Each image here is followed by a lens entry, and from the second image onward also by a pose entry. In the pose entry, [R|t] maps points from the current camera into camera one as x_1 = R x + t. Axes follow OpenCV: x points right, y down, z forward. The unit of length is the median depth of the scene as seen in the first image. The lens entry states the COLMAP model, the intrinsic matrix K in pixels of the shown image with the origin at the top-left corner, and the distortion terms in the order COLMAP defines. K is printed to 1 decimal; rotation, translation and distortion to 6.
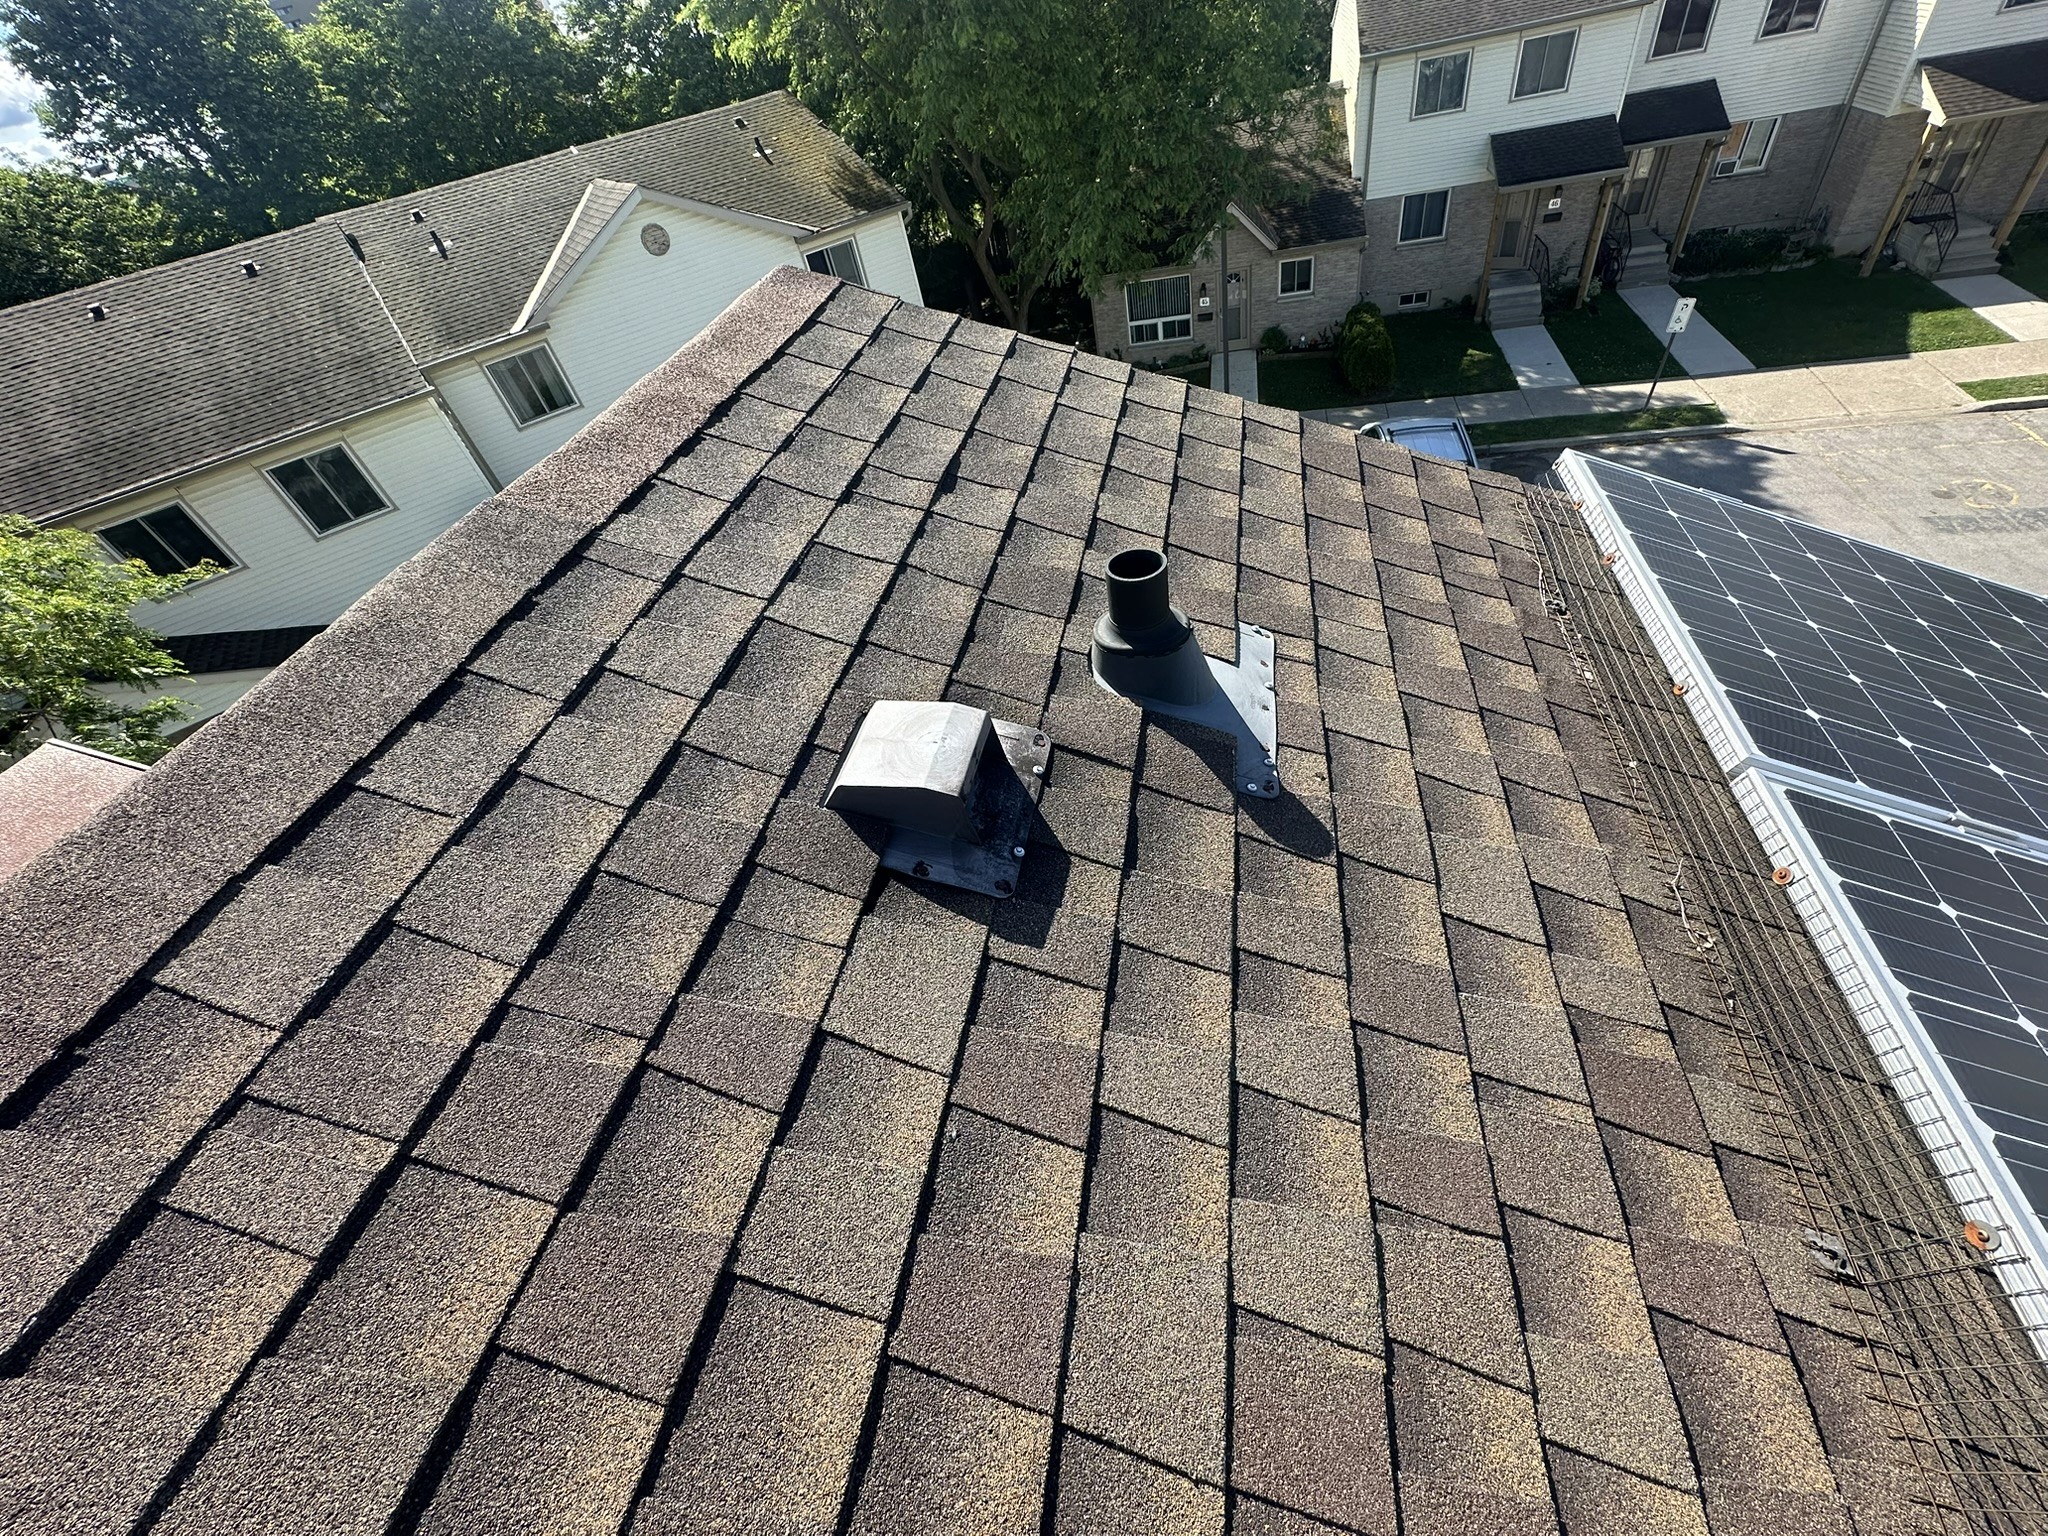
lens RADIAL K [[809.7, 0, 1033.5], [0, 809.7, 767.7], [0, 0, 1]] dist [-0.006735, 0.001135]
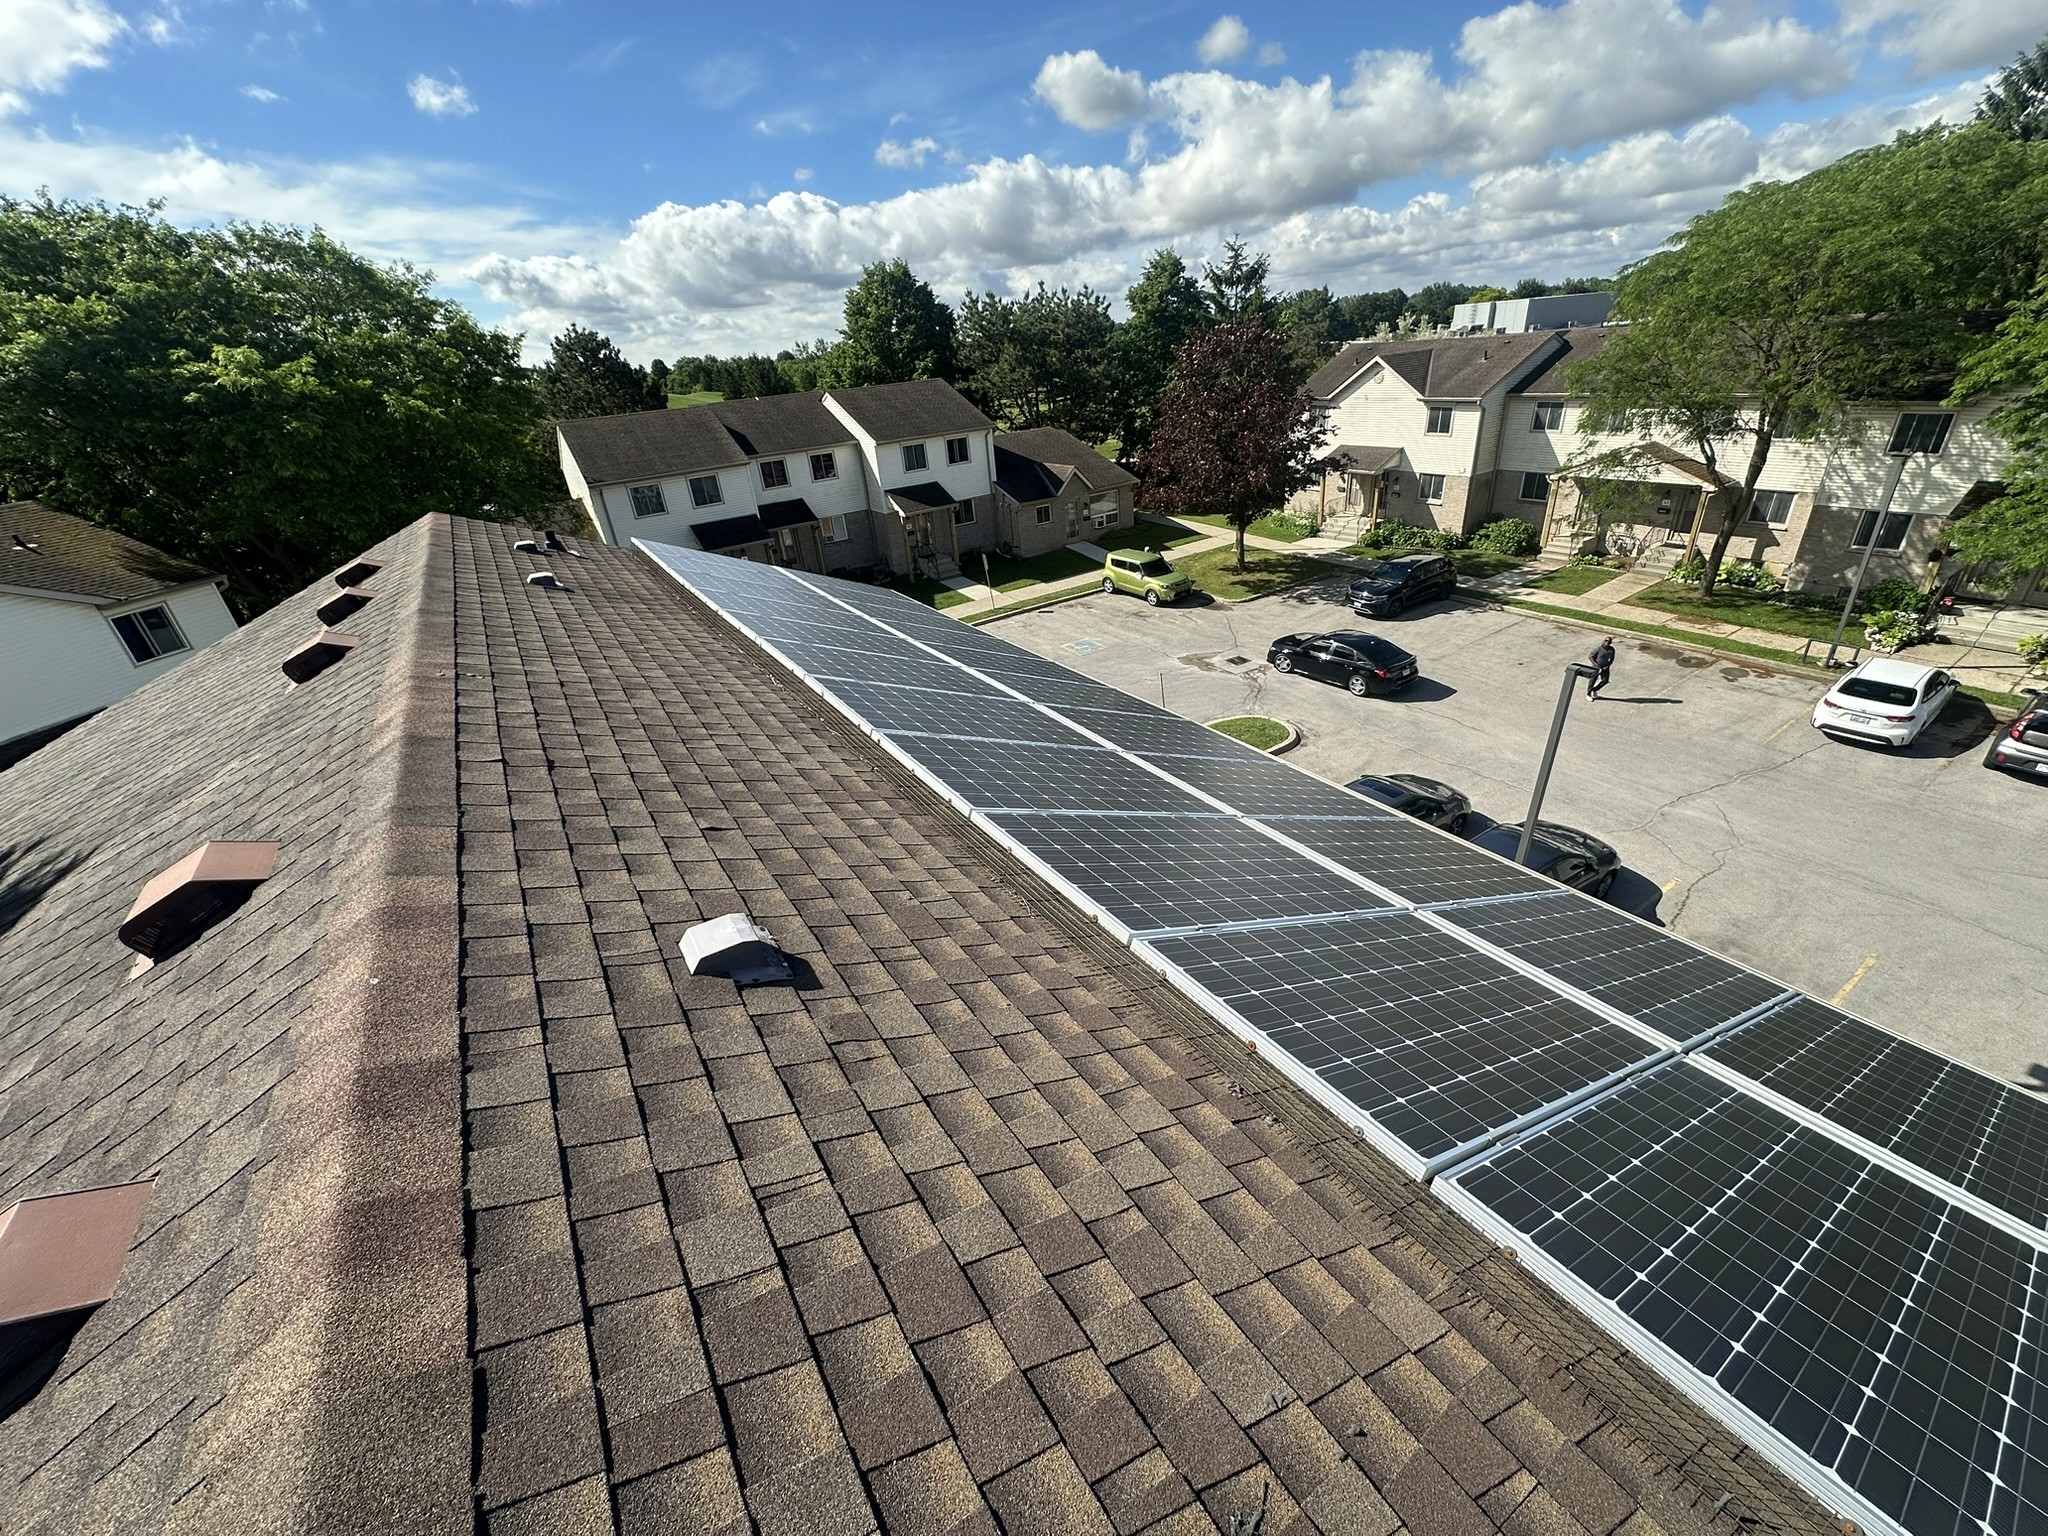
lens RADIAL K [[809.7, 0, 1027.1], [0, 809.7, 764.0], [0, 0, 1]] dist [-0.006735, 0.001135]
pose [[0.714002, -0.209295, 0.668129, -0.148555], [0.451060, 0.867357, -0.210324, 0.310683], [-0.535487, 0.451538, 0.713699, -0.342535]]
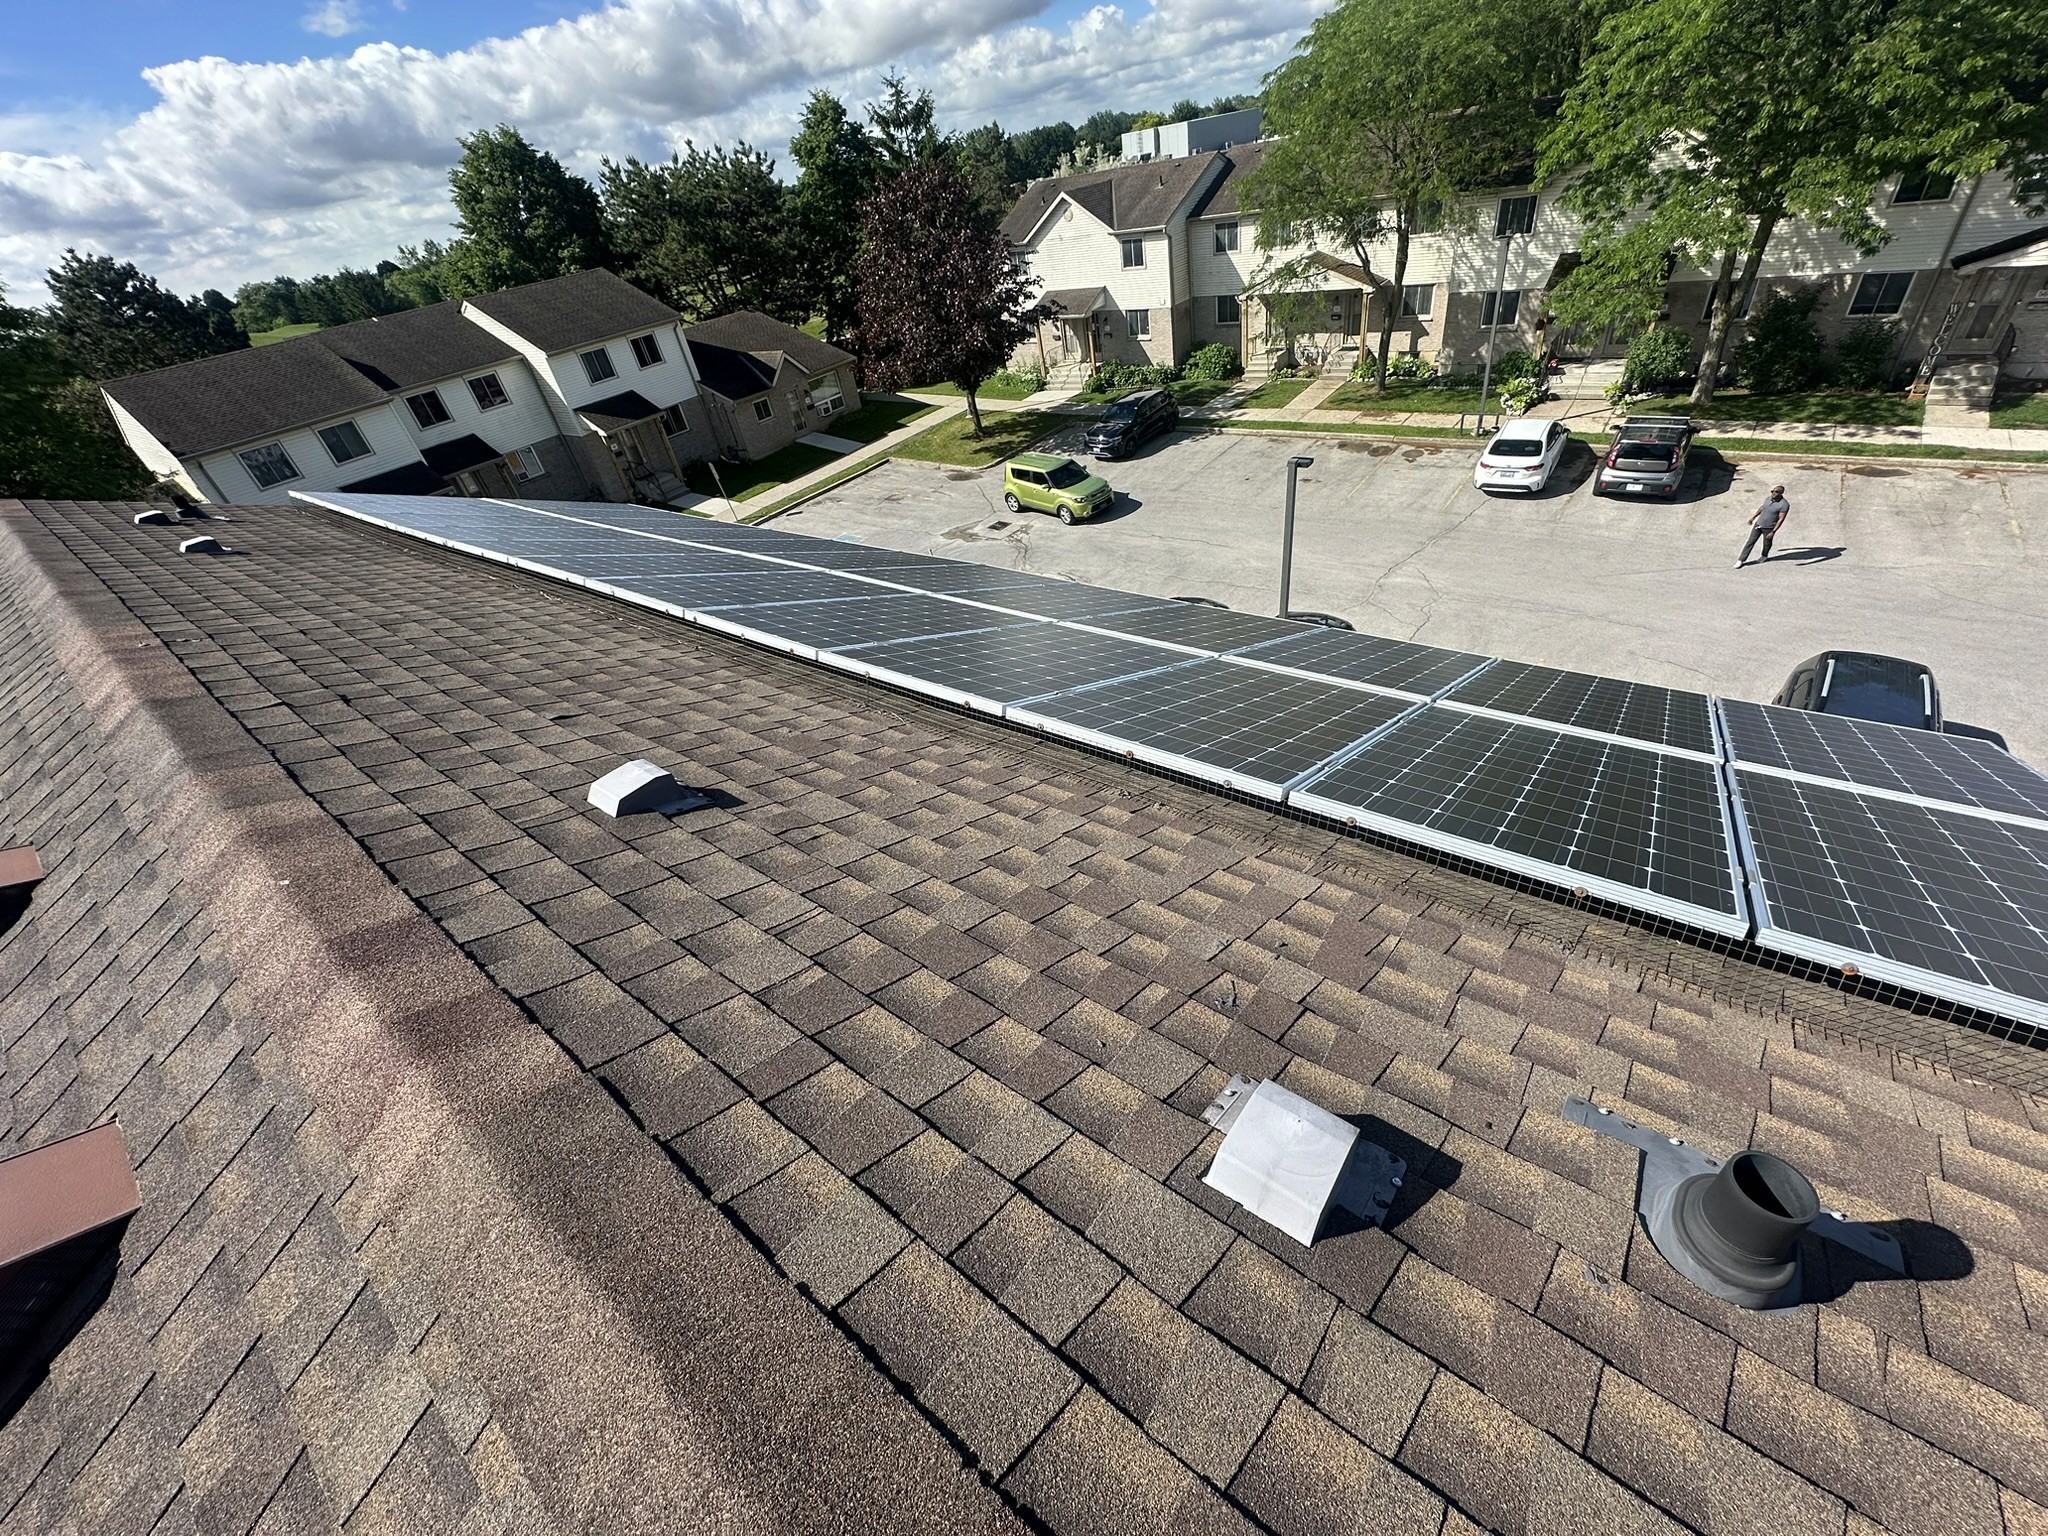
lens RADIAL K [[809.7, 0, 1025.5], [0, 809.7, 763.0], [0, 0, 1]] dist [-0.006735, 0.001135]
pose [[0.455304, -0.444334, 0.771535, -0.171535], [0.671208, 0.740643, 0.030445, 0.321315], [-0.584960, 0.503998, 0.635459, -0.334349]]
